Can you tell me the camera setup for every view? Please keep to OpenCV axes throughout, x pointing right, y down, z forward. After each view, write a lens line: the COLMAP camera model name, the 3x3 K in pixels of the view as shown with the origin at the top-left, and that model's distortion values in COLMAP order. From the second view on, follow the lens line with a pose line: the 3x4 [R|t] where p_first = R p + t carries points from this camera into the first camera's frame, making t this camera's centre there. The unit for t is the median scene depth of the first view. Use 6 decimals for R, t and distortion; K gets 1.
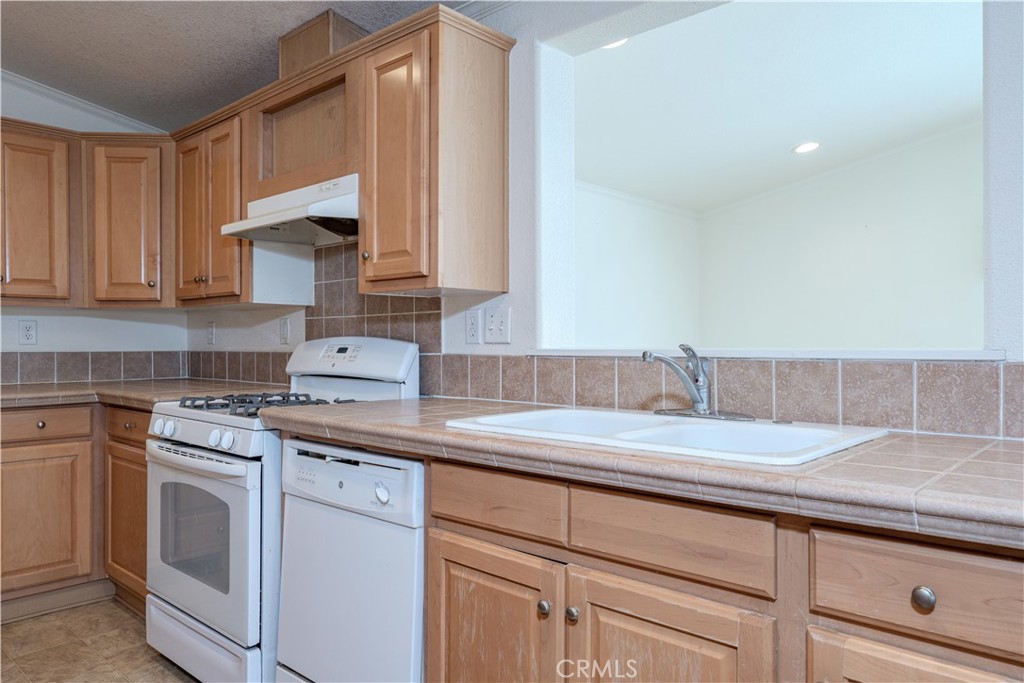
lens RADIAL K [[682.2, 0, 529.1], [0, 682.2, 346.0], [0, 0, 1]] dist [-0.000055, -0.002921]
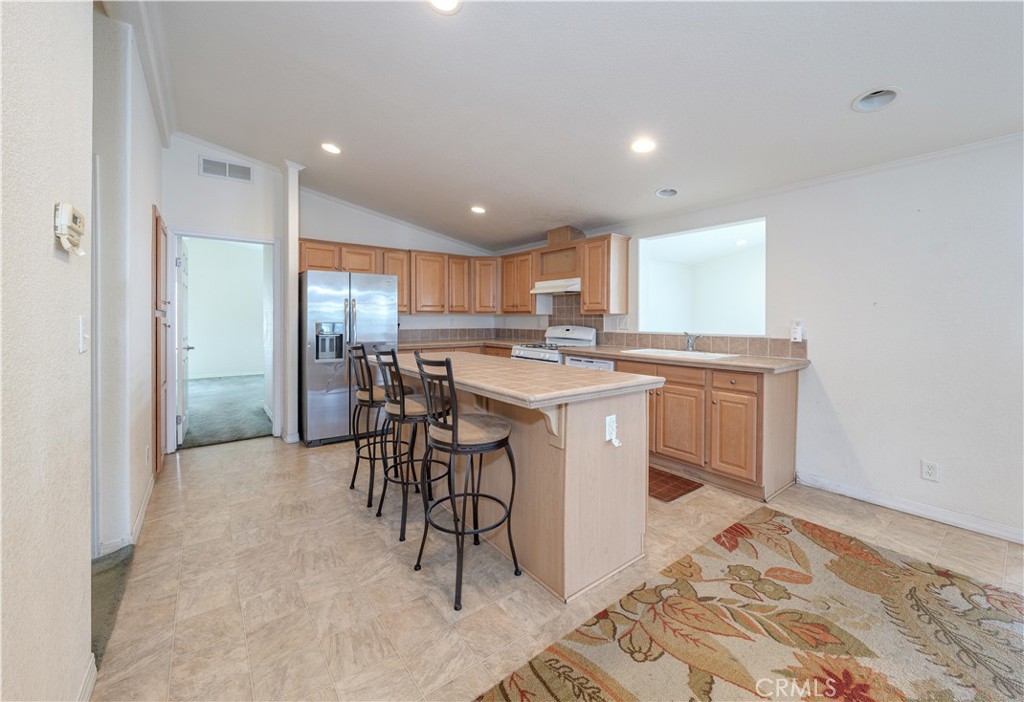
lens RADIAL K [[394.1, 0, 505.6], [0, 394.1, 318.4], [0, 0, 1]] dist [-0.008081, 0.000236]
pose [[0.978457, 0.003796, -0.206417, -0.210136], [-0.004759, 0.999980, -0.004169, -0.044468], [0.206397, 0.005062, 0.978455, -0.942351]]
